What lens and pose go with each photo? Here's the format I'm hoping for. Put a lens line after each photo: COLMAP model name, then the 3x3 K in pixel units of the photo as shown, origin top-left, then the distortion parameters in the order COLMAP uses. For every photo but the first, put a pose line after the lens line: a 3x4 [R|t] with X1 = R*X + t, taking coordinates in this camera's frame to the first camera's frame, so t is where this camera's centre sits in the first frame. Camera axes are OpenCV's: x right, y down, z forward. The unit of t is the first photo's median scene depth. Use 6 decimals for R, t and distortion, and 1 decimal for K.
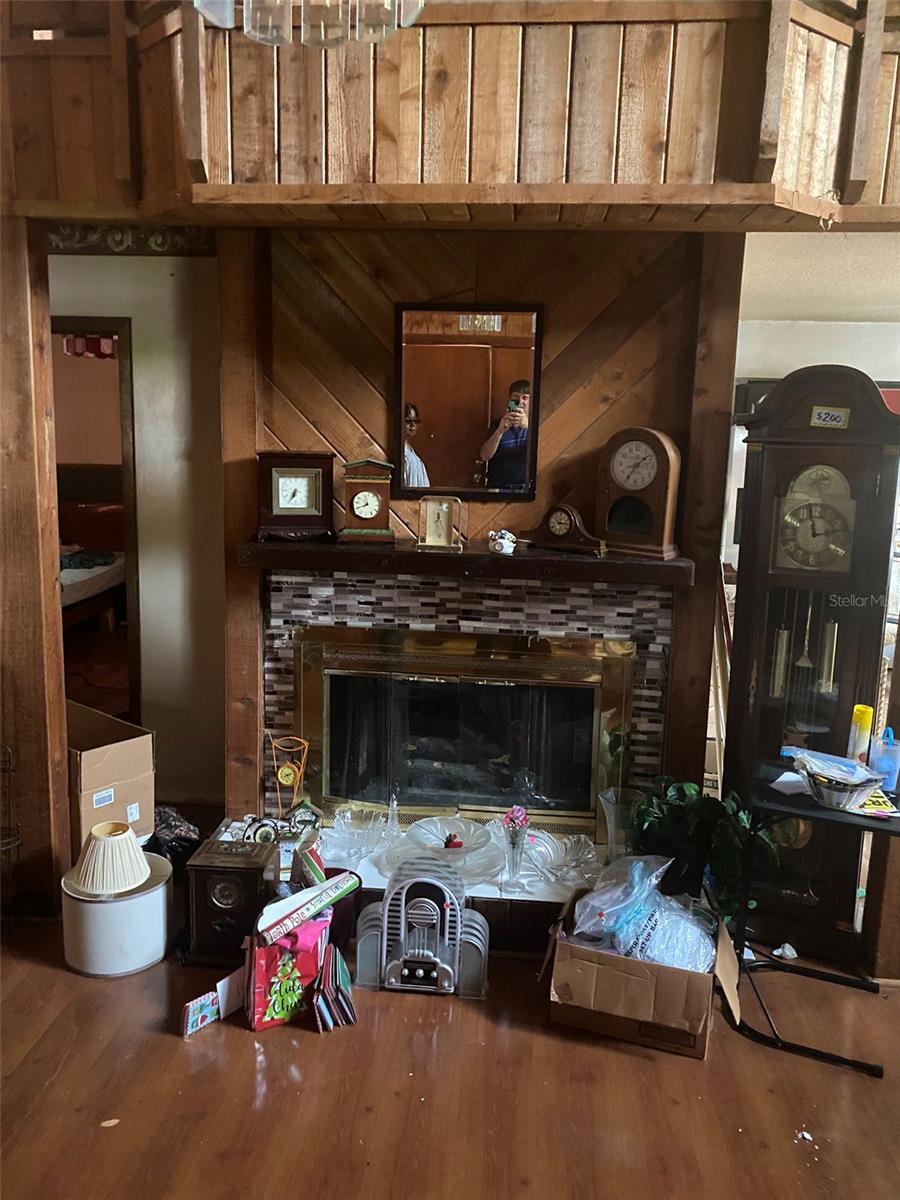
lens RADIAL K [[925.3, 0, 451.0], [0, 925.3, 613.5], [0, 0, 1]] dist [-0.003122, -0.005268]
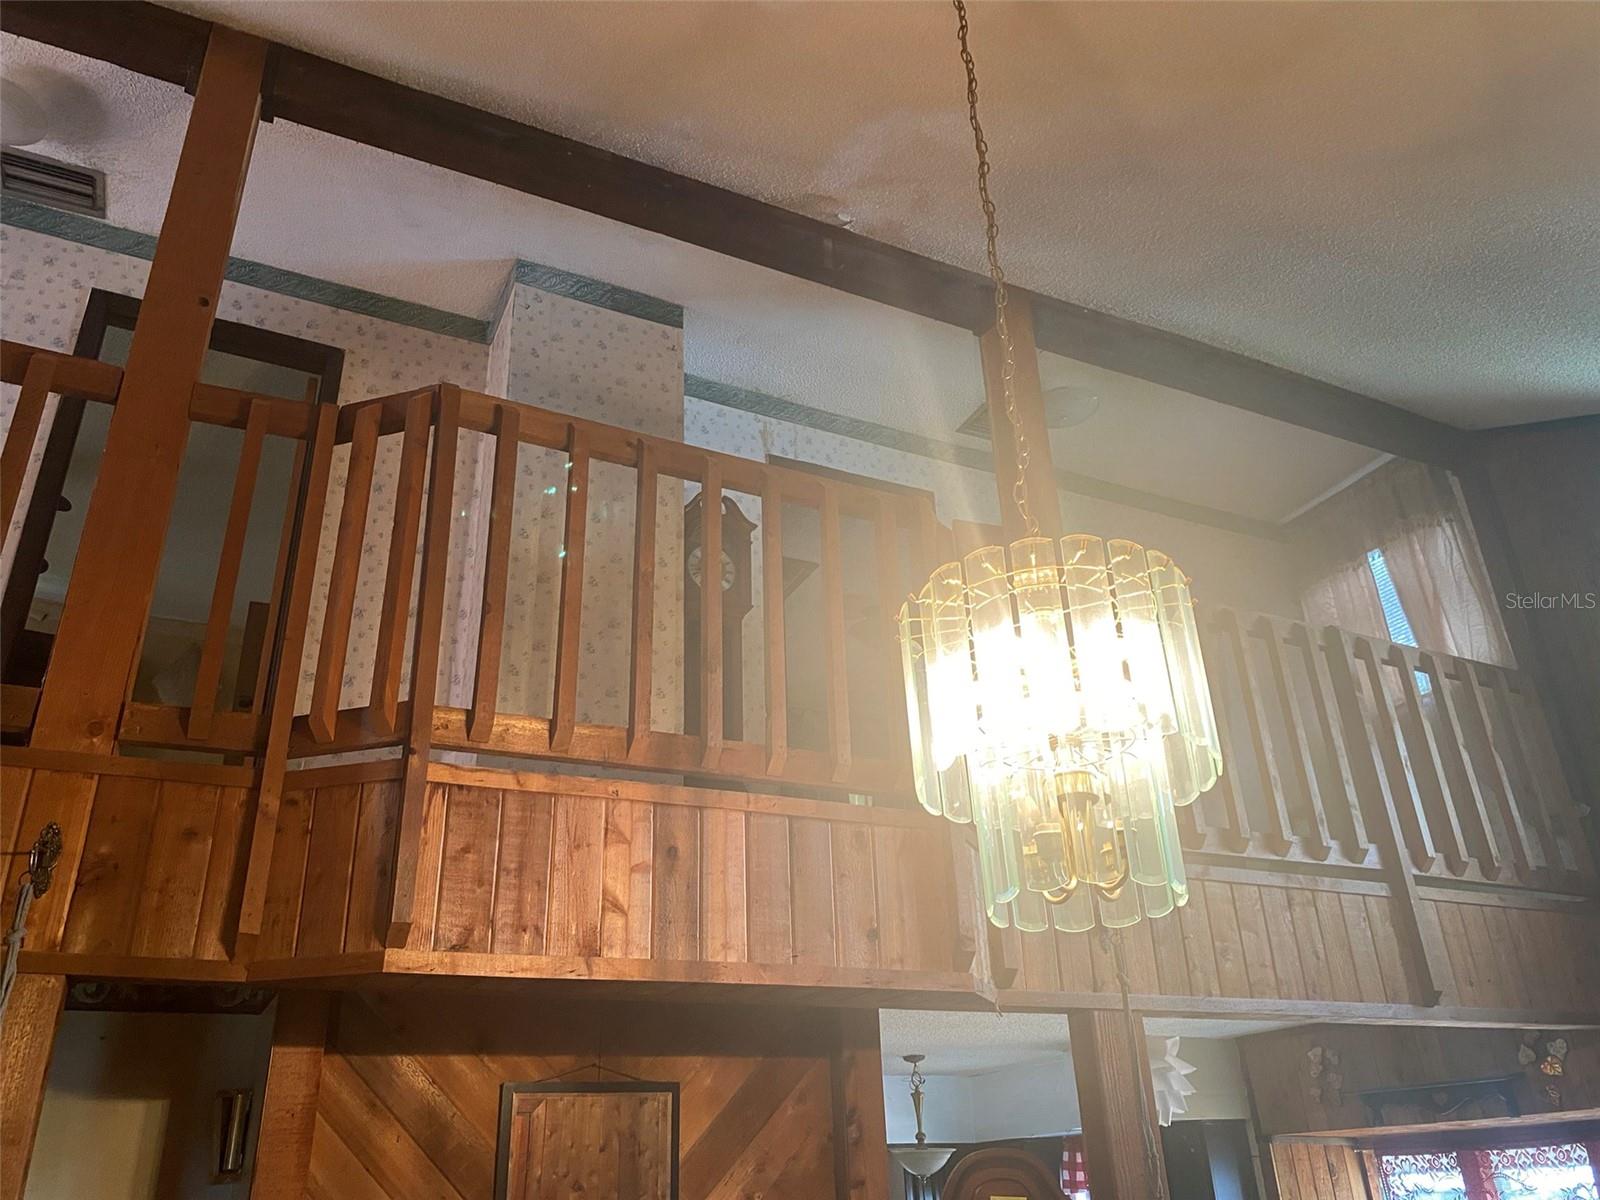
lens RADIAL K [[1215.2, 0, 800.0], [0, 1215.2, 600.0], [0, 0, 1]] dist [0.051708, -0.048059]
pose [[0.853585, 0.177242, 0.489876, -0.521453], [0.156768, 0.809365, -0.565997, -0.044876], [-0.496806, 0.559923, 0.663076, -0.063237]]
